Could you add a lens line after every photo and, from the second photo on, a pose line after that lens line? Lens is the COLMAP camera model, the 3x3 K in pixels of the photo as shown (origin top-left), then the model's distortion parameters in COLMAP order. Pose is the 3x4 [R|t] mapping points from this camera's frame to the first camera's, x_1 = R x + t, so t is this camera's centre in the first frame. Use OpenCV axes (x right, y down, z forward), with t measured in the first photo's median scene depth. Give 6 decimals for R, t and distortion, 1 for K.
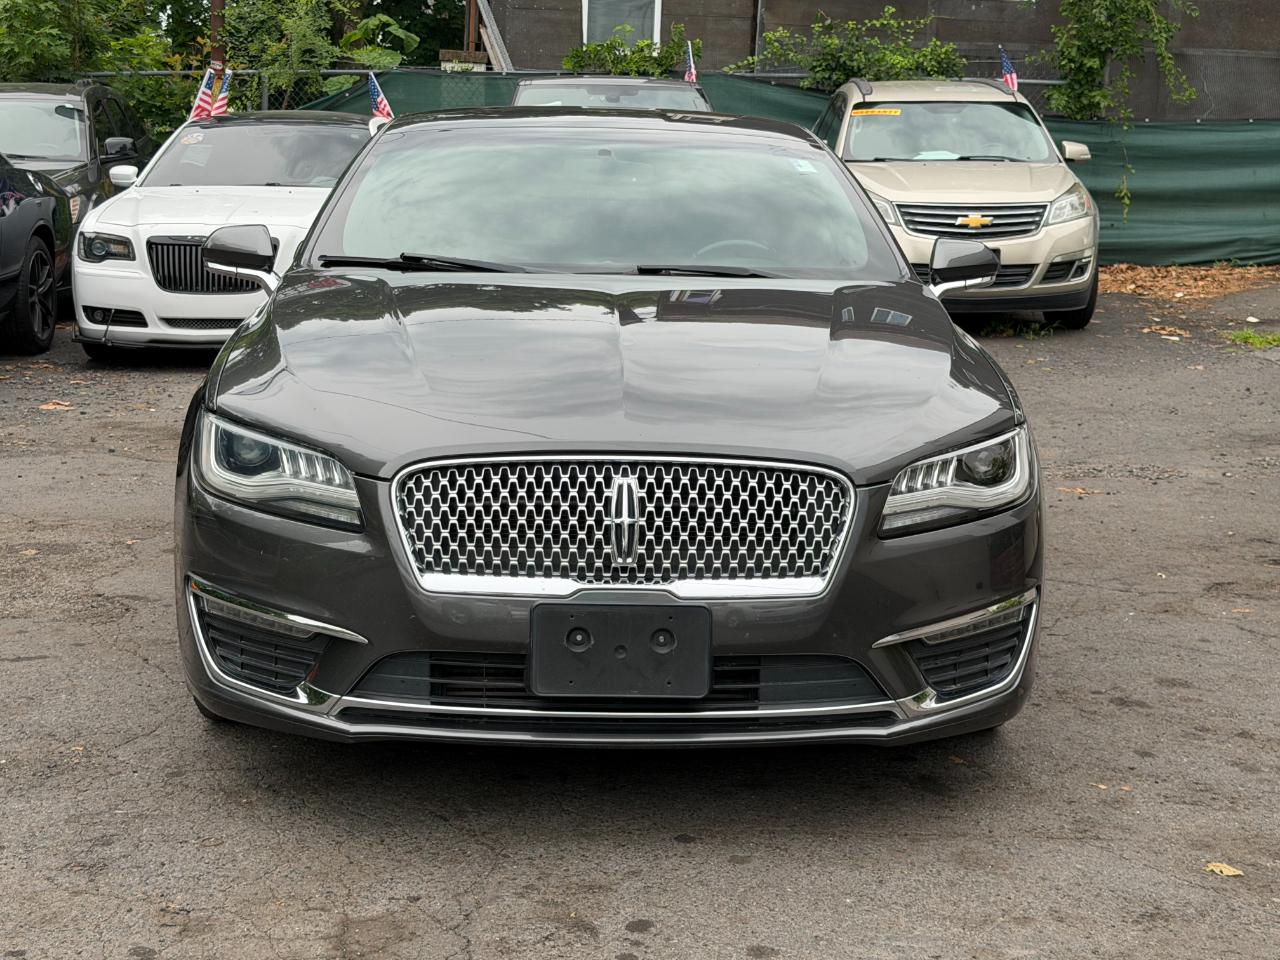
lens RADIAL K [[1963.6, 0, 651.4], [0, 1963.6, 507.0], [0, 0, 1]] dist [0.127403, 0.000000]
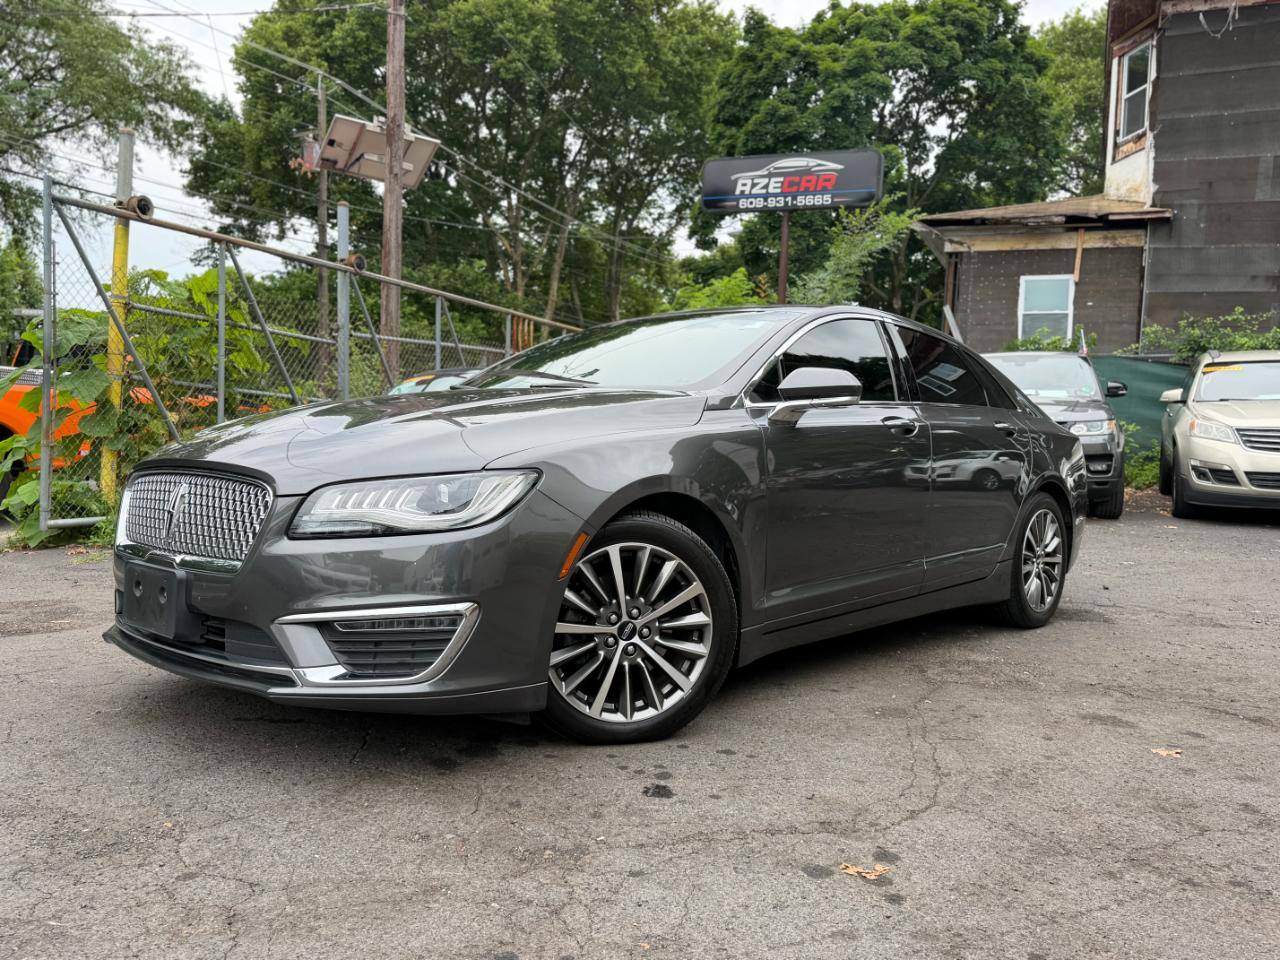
lens RADIAL K [[1018.1, 0, 649.1], [0, 1018.1, 487.6], [0, 0, 1]] dist [0.073673, -0.115213]
pose [[0.911927, 0.012424, -0.410164, 0.148245], [-0.068541, 0.990112, -0.122396, 0.000658], [0.404588, 0.139729, 0.903761, 0.644509]]
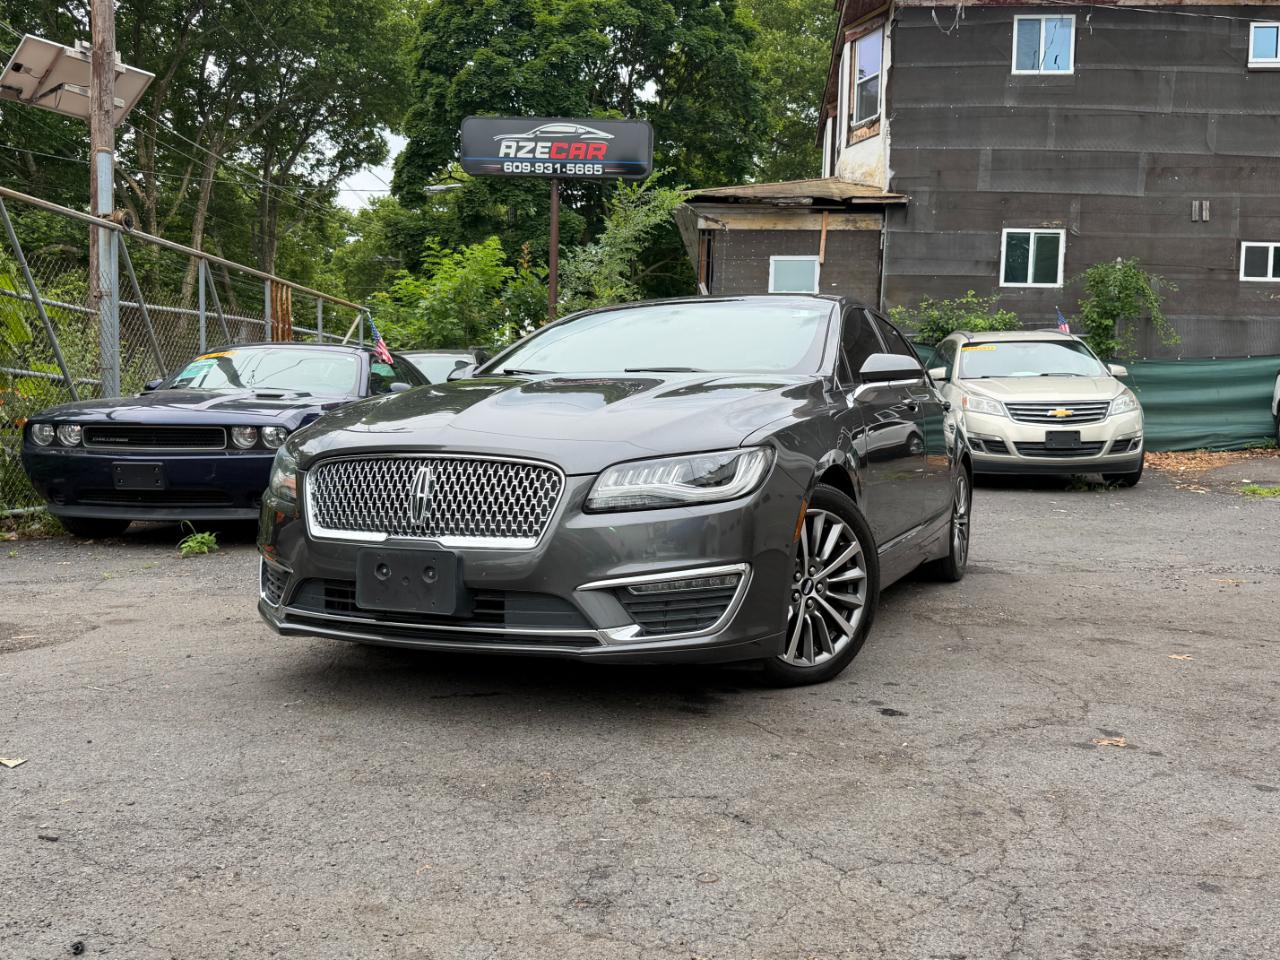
lens RADIAL K [[1148.7, 0, 649.2], [0, 1148.7, 471.2], [0, 0, 1]] dist [0.053799, -0.095964]
pose [[0.994891, -0.016540, -0.099587, -0.175472], [0.002936, 0.990811, -0.135224, 0.044172], [0.100908, 0.134241, 0.985798, 0.378690]]
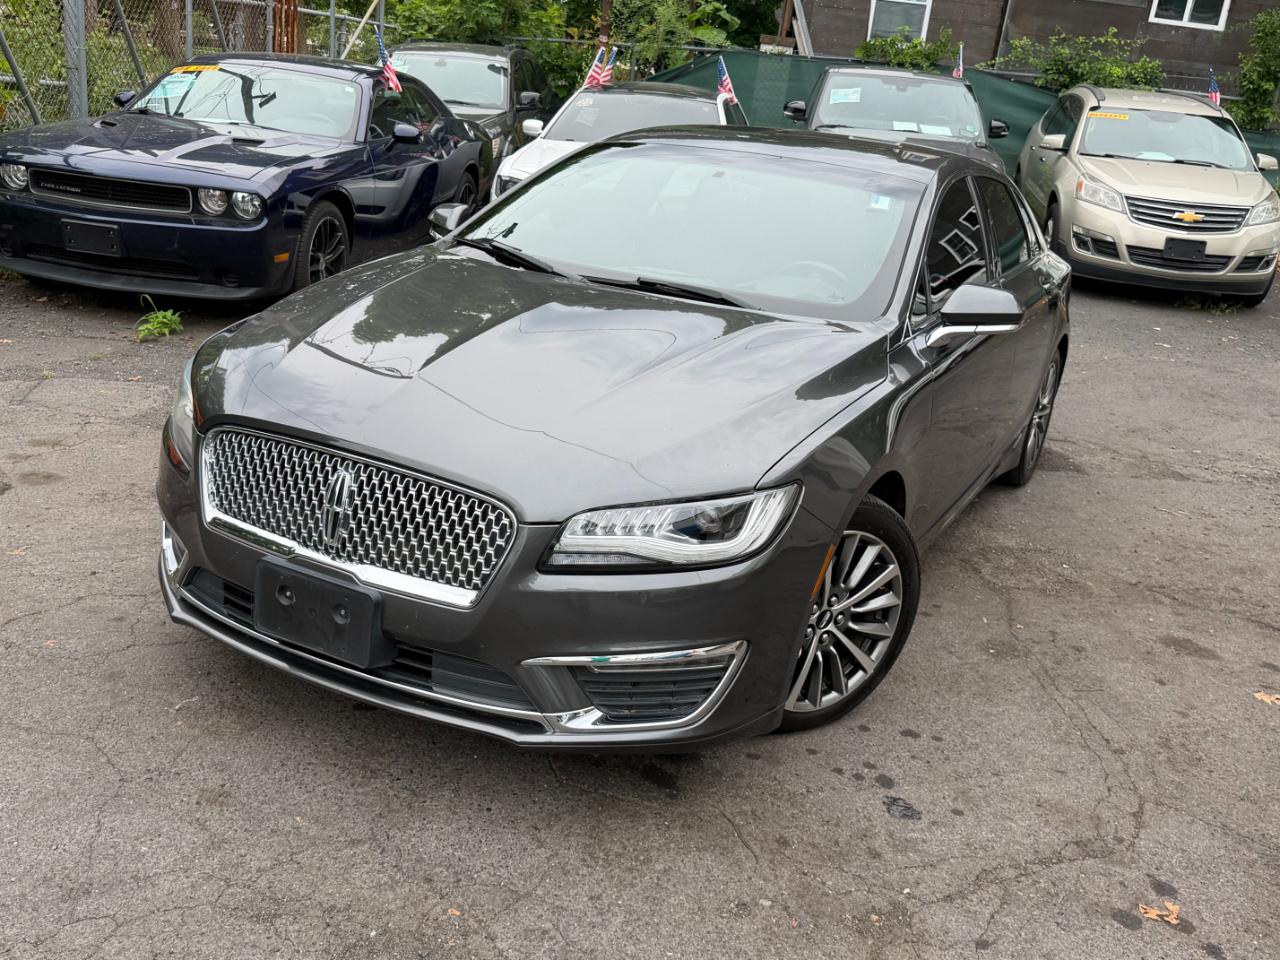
lens RADIAL K [[1213.3, 0, 635.8], [0, 1213.3, 481.2], [0, 0, 1]] dist [0.009500, 0.000000]
pose [[0.982916, 0.125106, -0.134997, -0.168474], [-0.105481, 0.983961, 0.143855, -0.165201], [0.150829, -0.127158, 0.980348, 0.531688]]
